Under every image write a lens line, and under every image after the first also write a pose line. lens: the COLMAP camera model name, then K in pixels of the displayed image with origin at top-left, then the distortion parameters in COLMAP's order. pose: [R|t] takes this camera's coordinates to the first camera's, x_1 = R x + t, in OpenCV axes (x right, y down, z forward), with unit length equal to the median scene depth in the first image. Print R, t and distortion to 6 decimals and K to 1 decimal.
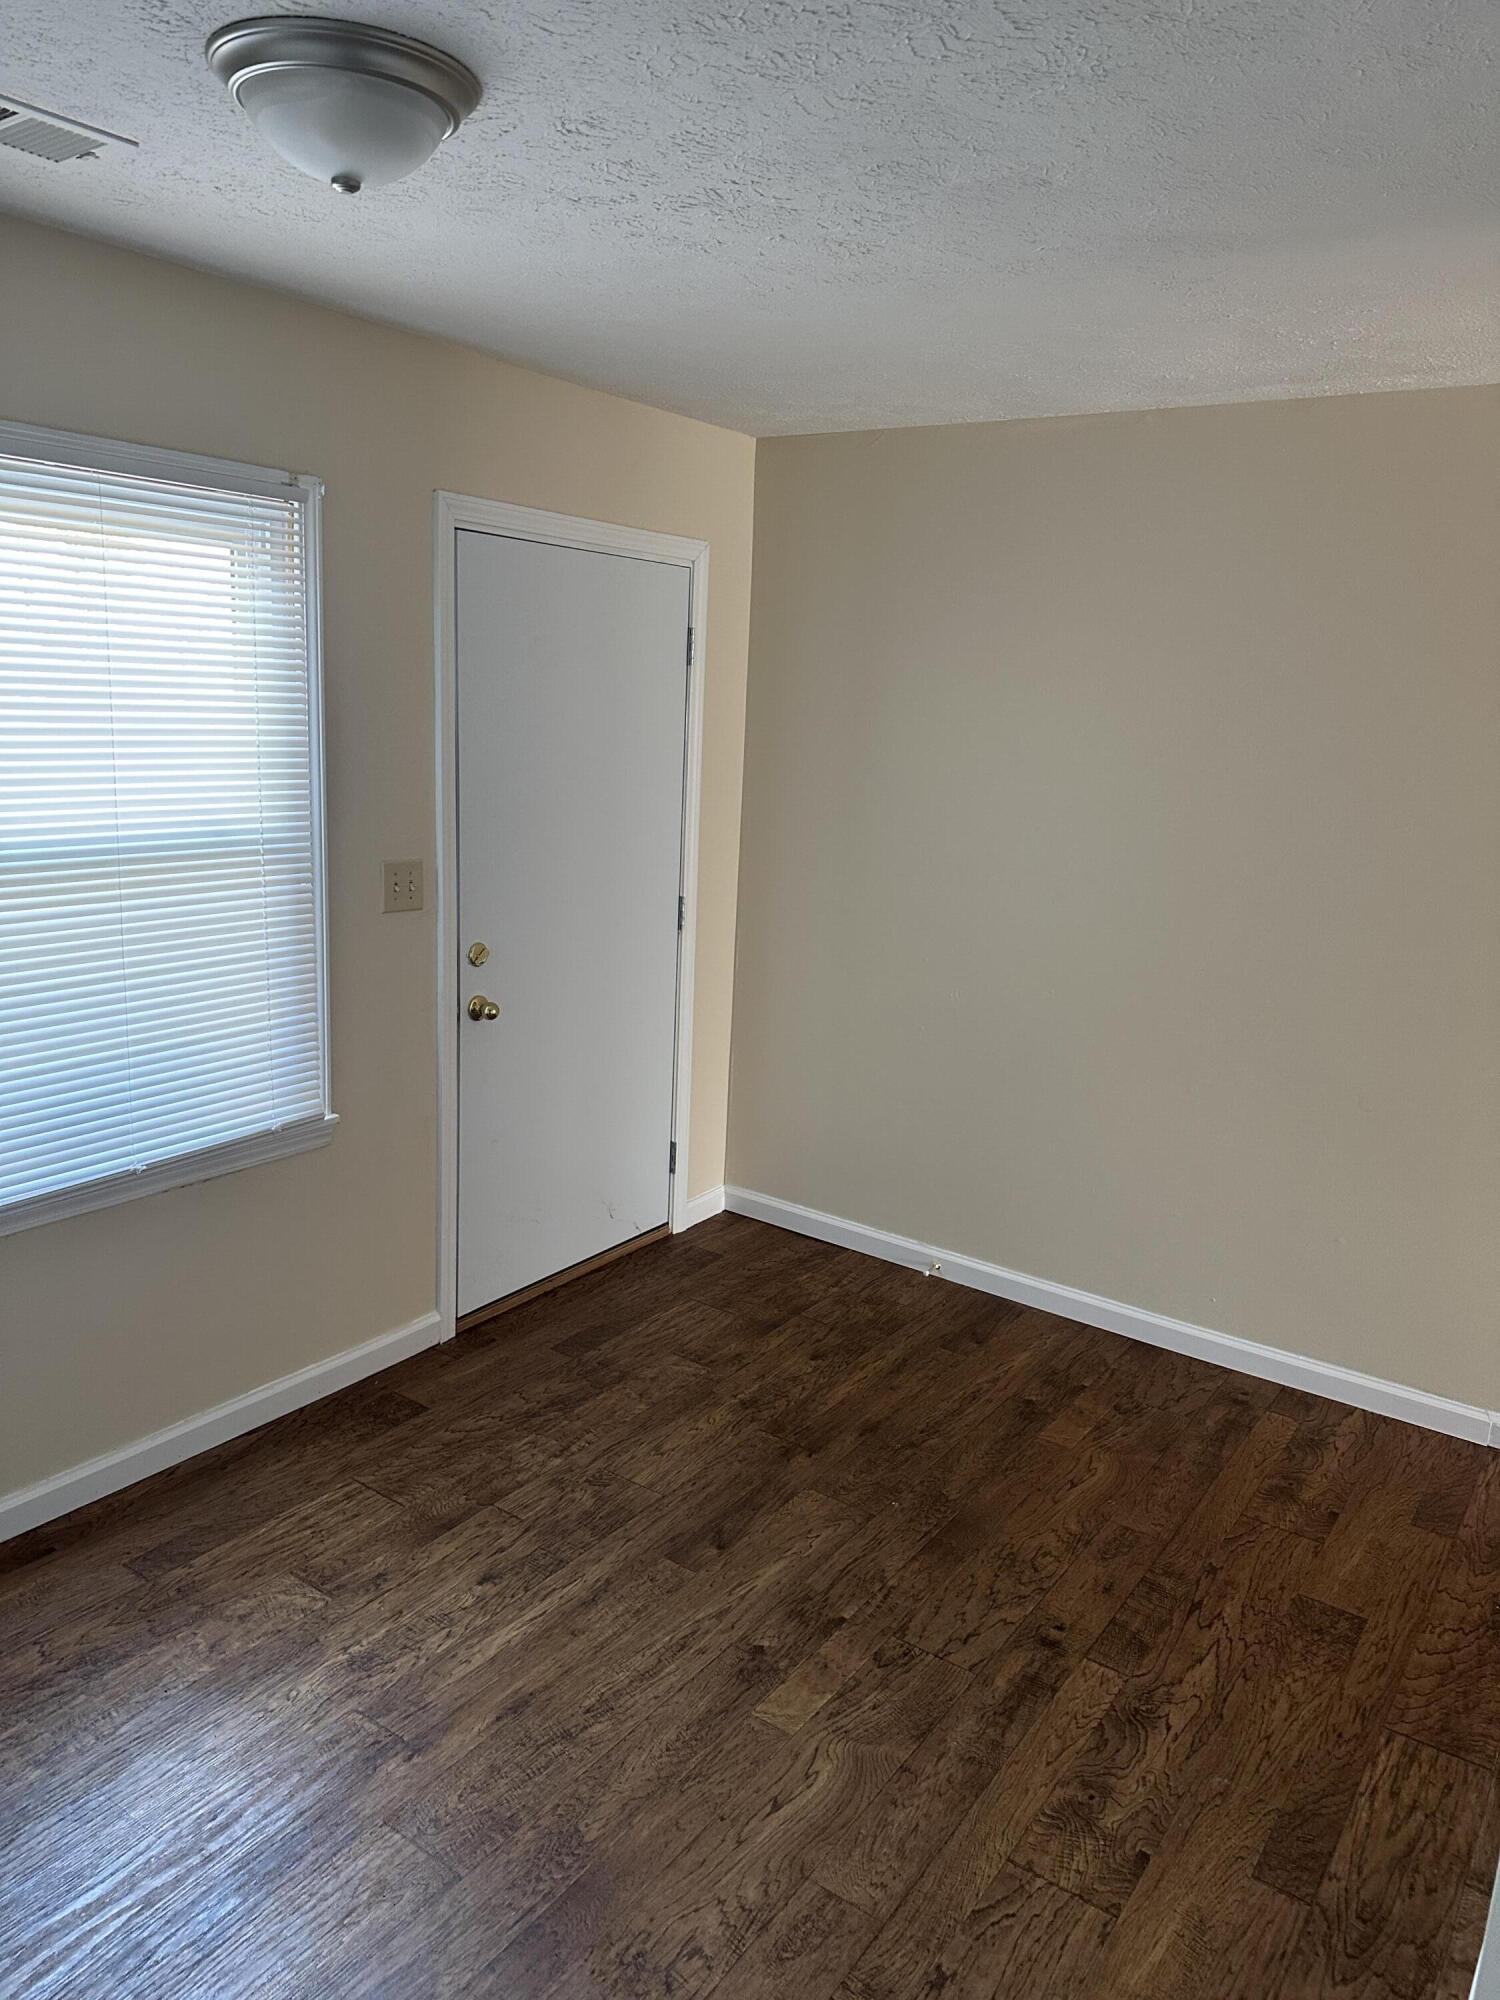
lens RADIAL K [[1463.5, 0, 750.0], [0, 1463.5, 1000.0], [0, 0, 1]] dist [0.050041, -0.047751]
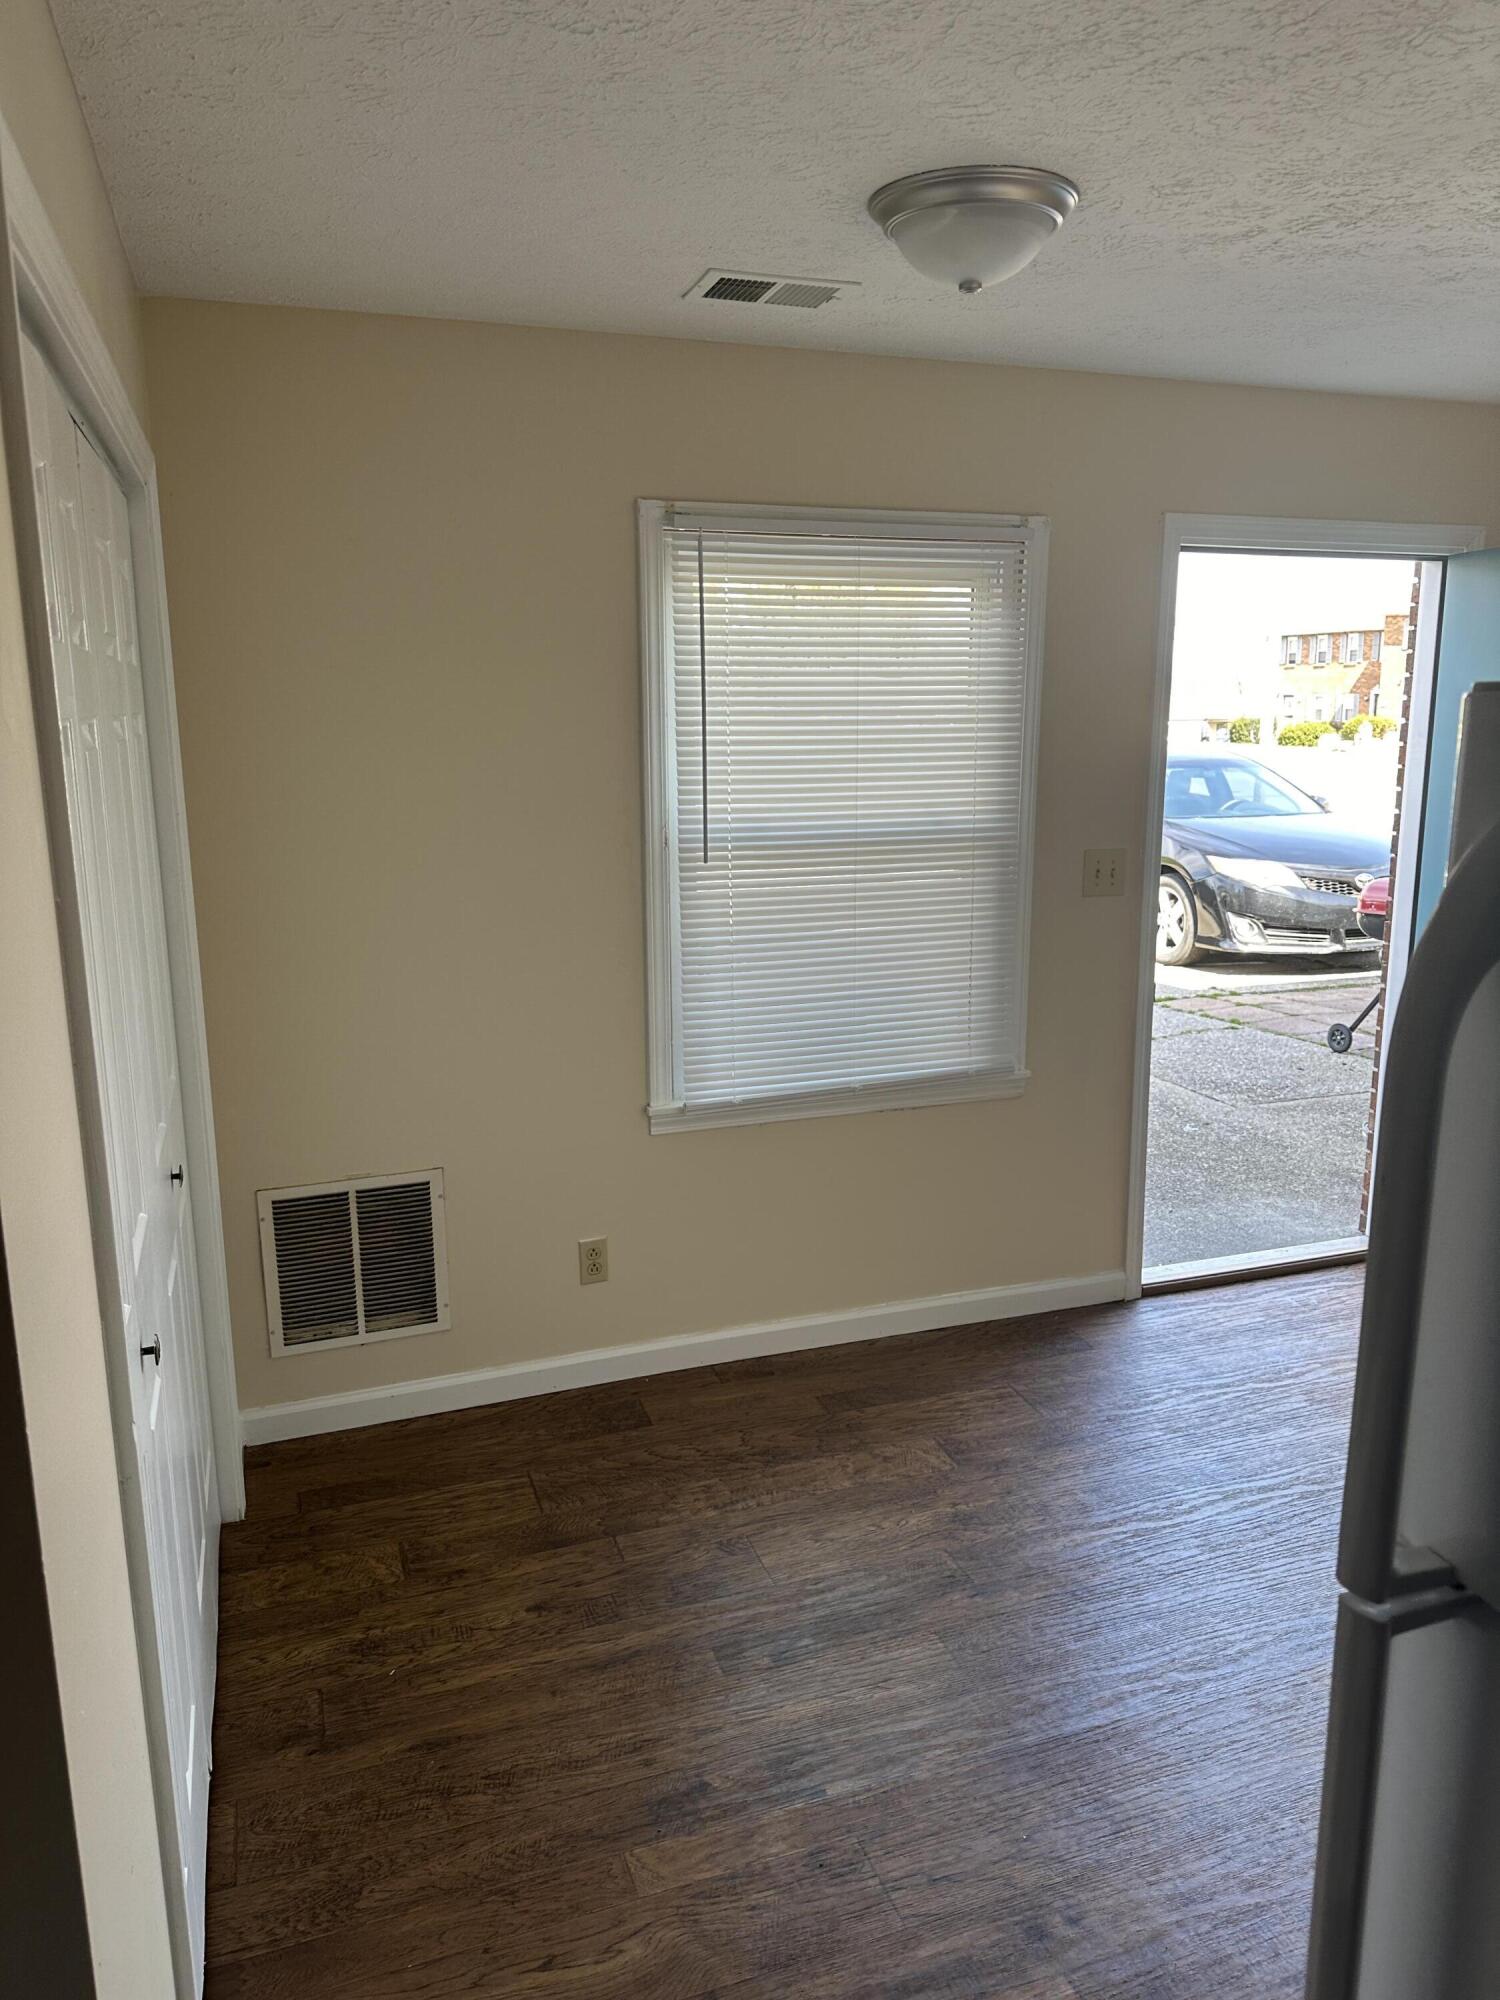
lens RADIAL K [[1463.5, 0, 750.0], [0, 1463.5, 1000.0], [0, 0, 1]] dist [0.050041, -0.047751]
pose [[0.809936, 0.071875, -0.582098, 0.252432], [-0.082494, 0.996557, 0.008267, 0.039858], [0.580688, 0.041324, 0.813077, -0.071905]]
